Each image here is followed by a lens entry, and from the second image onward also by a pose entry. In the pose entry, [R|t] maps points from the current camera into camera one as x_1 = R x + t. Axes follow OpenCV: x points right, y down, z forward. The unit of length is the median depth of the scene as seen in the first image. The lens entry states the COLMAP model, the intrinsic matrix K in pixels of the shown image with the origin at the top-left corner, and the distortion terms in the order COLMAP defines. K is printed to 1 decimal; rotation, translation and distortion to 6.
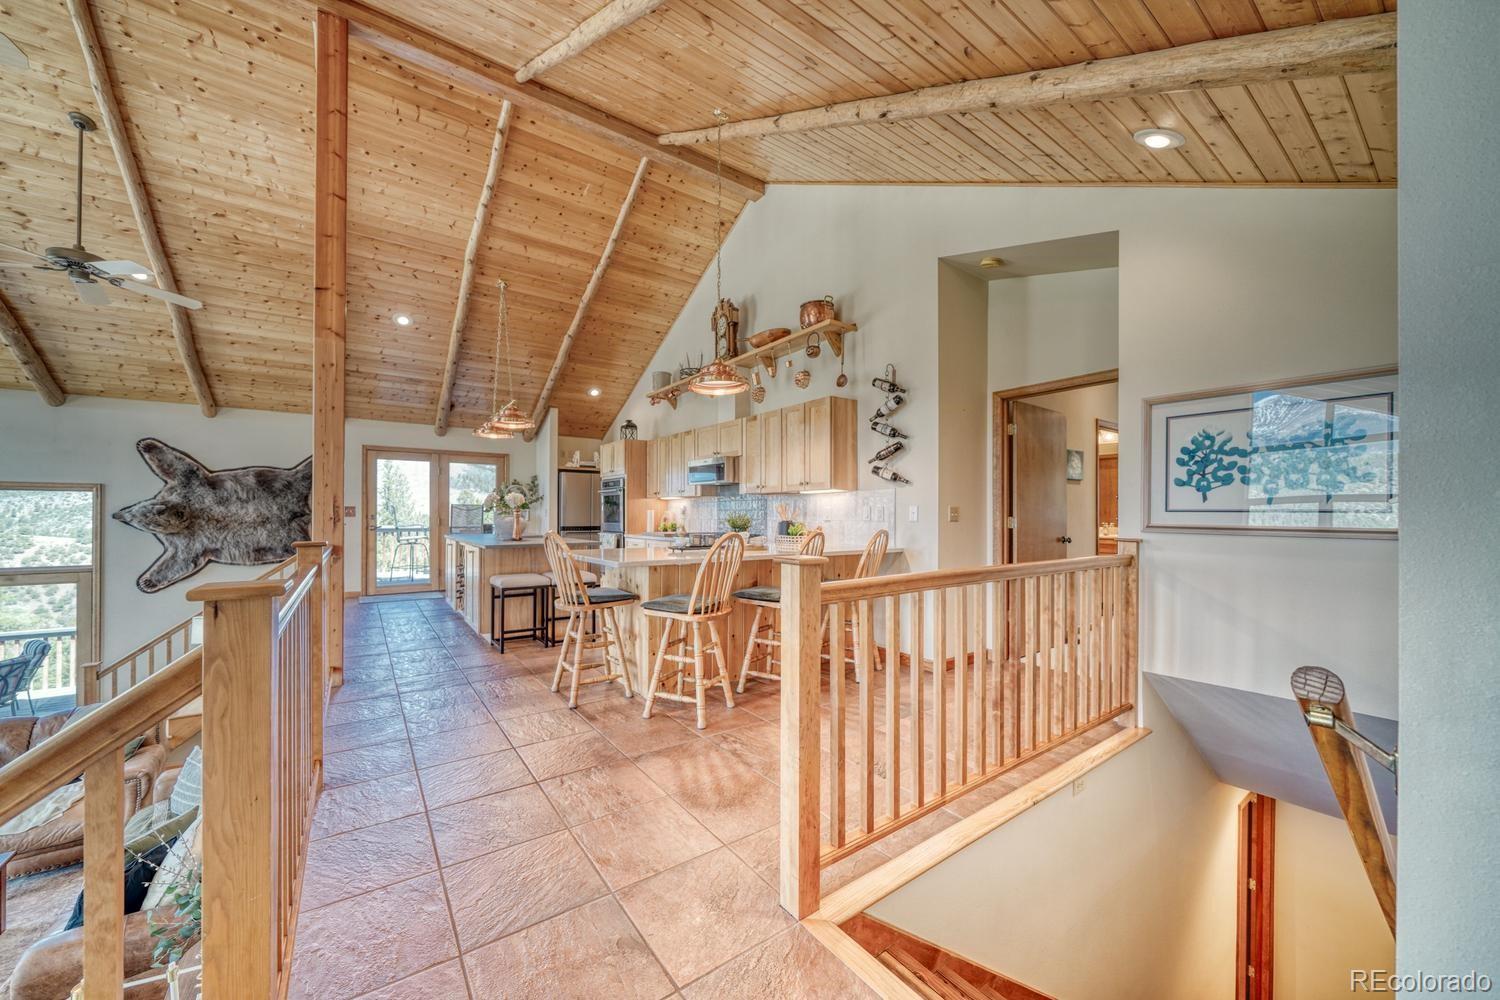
lens RADIAL K [[556.0, 0, 741.7], [0, 556.0, 513.2], [0, 0, 1]] dist [-0.007968, 0.000904]
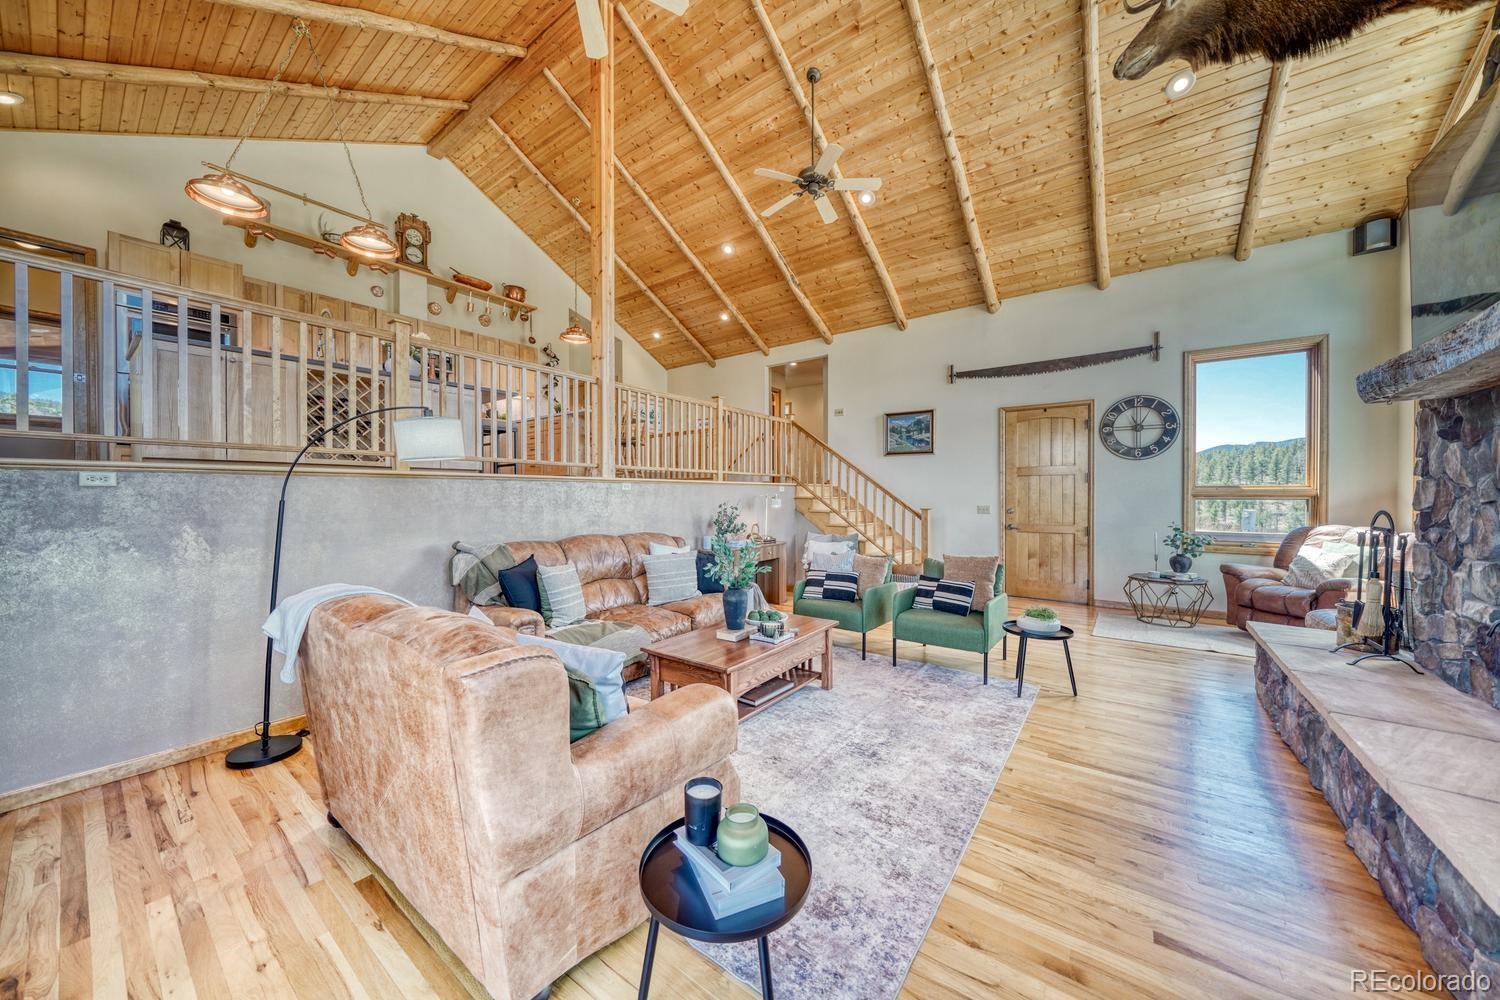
lens RADIAL K [[516.3, 0, 747.9], [0, 516.3, 495.7], [0, 0, 1]] dist [-0.010592, 0.000953]
pose [[-0.317748, -0.005986, 0.948156, -1.206012], [-0.001685, 0.999982, 0.005748, 0.197115], [-0.948174, 0.000229, -0.317752, 0.605509]]
